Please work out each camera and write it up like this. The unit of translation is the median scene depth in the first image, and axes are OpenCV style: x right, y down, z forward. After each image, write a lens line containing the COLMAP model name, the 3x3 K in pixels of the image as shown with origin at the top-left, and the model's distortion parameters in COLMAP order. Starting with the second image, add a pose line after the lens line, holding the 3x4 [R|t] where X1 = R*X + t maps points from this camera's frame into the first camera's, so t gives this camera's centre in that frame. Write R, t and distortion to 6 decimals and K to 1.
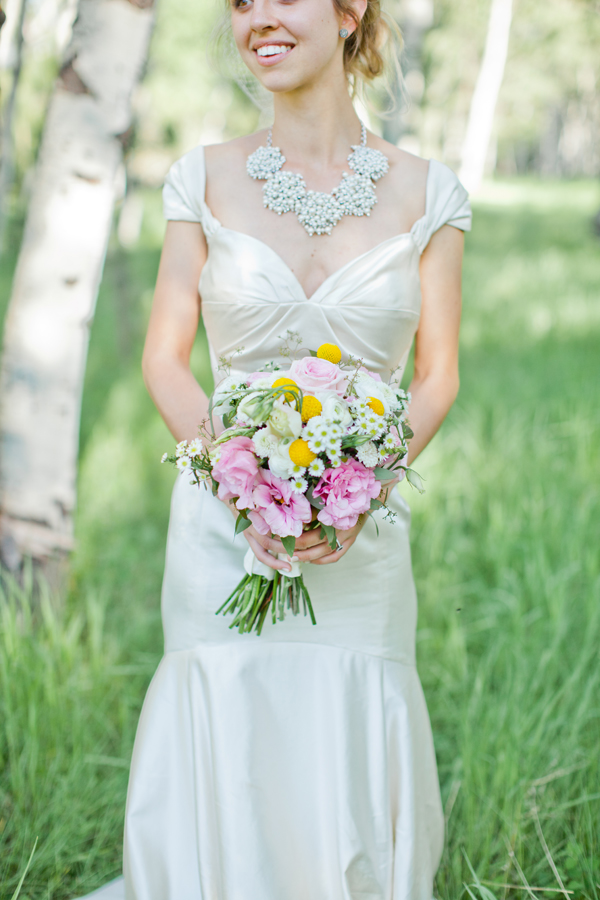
lens RADIAL K [[1323.6, 0, 320.2], [0, 1323.6, 449.7], [0, 0, 1]] dist [0.032751, 0.040829]
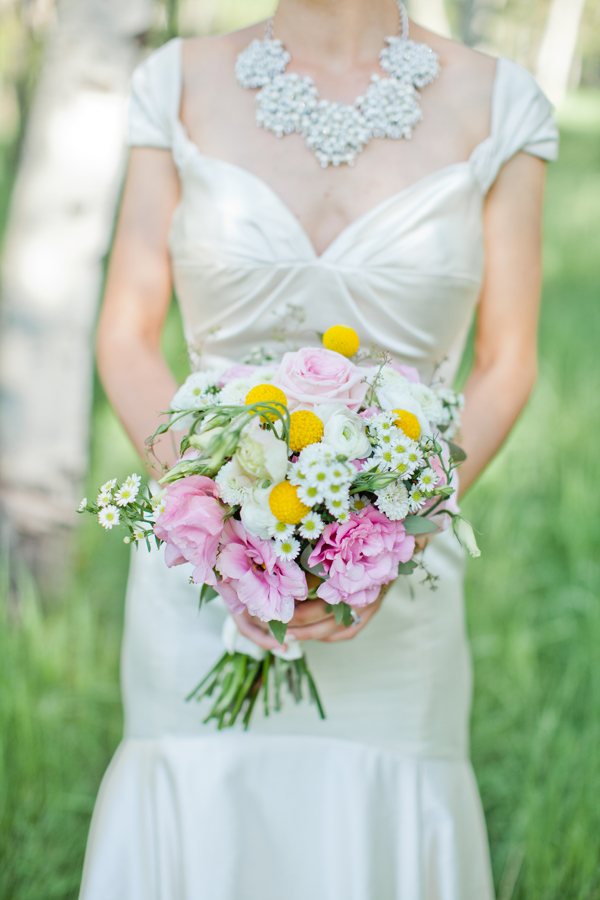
lens RADIAL K [[1236.8, 0, 300.0], [0, 1236.8, 450.0], [0, 0, 1]] dist [-0.010015, -0.022982]
pose [[0.996854, 0.010764, -0.078525, 0.034055], [-0.006122, 0.998232, 0.059124, -0.051750], [0.079023, -0.058457, 0.995157, 0.349047]]
